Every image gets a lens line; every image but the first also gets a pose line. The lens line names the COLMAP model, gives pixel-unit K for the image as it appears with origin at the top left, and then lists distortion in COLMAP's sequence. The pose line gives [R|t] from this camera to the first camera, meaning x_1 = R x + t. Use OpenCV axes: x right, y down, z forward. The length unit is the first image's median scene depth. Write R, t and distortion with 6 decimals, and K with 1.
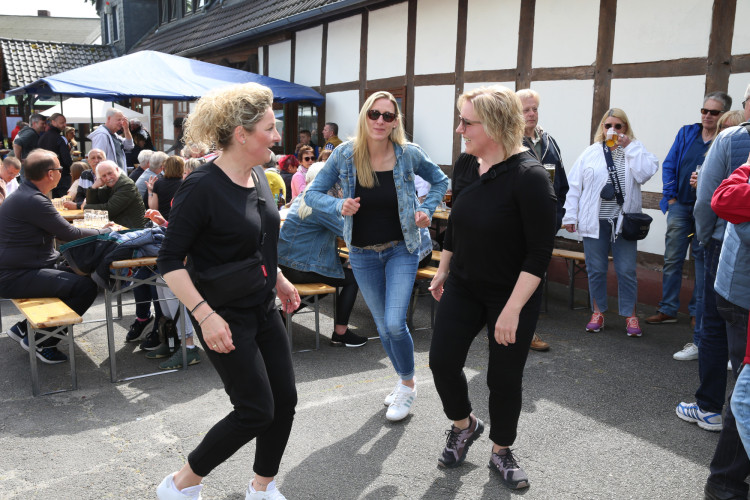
lens RADIAL K [[735.7, 0, 375.0], [0, 735.7, 250.0], [0, 0, 1]] dist [0.001419, 0.010917]
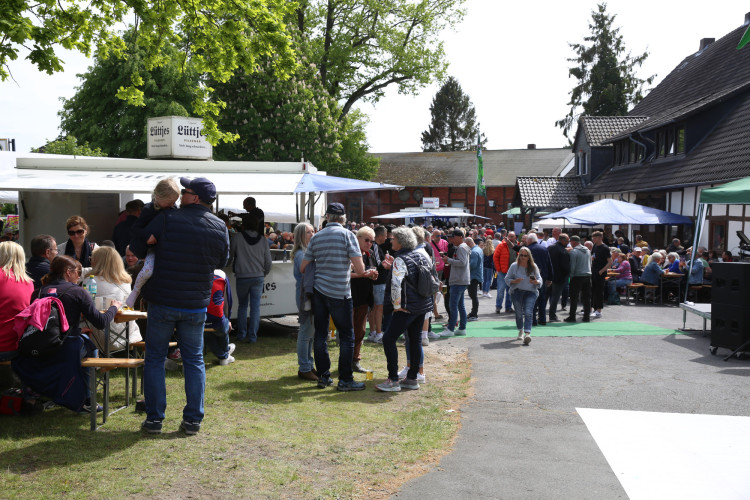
lens RADIAL K [[735.7, 0, 375.0], [0, 735.7, 250.0], [0, 0, 1]] dist [0.001419, 0.010917]
pose [[0.832303, 0.022994, -0.553844, 0.607996], [-0.090610, 0.991344, -0.095009, 0.261532], [0.546865, 0.129260, 0.827182, -2.140501]]
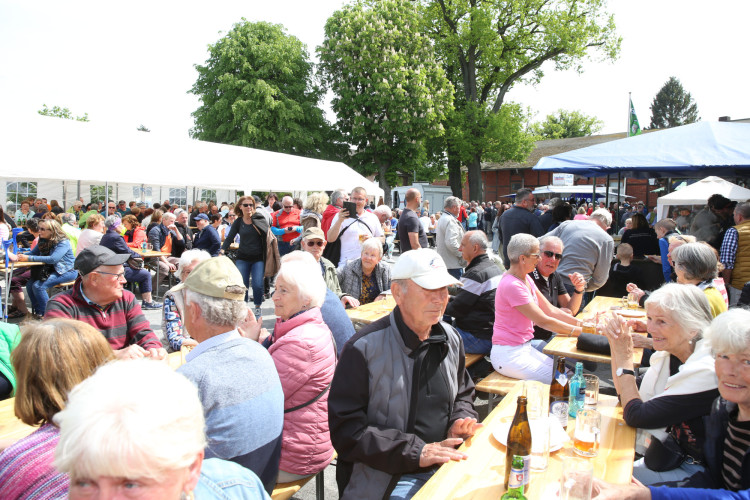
lens RADIAL K [[513.1, 0, 375.0], [0, 513.1, 250.0], [0, 0, 1]] dist [-0.104815, 0.074319]
pose [[0.483333, 0.069030, -0.872711, 0.104555], [-0.144125, 0.989558, -0.001548, -0.105899], [0.863491, 0.126528, 0.488236, 0.745376]]
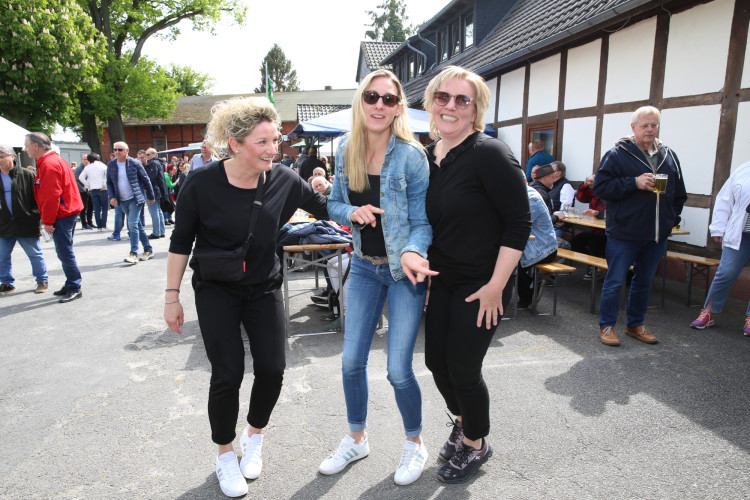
lens RADIAL K [[513.1, 0, 375.0], [0, 513.1, 250.0], [0, 0, 1]] dist [-0.104815, 0.074319]
pose [[0.944180, 0.042642, -0.326660, 0.060528], [-0.039918, 0.999090, 0.015043, 0.001708], [0.327004, -0.001164, 0.945022, 0.123638]]
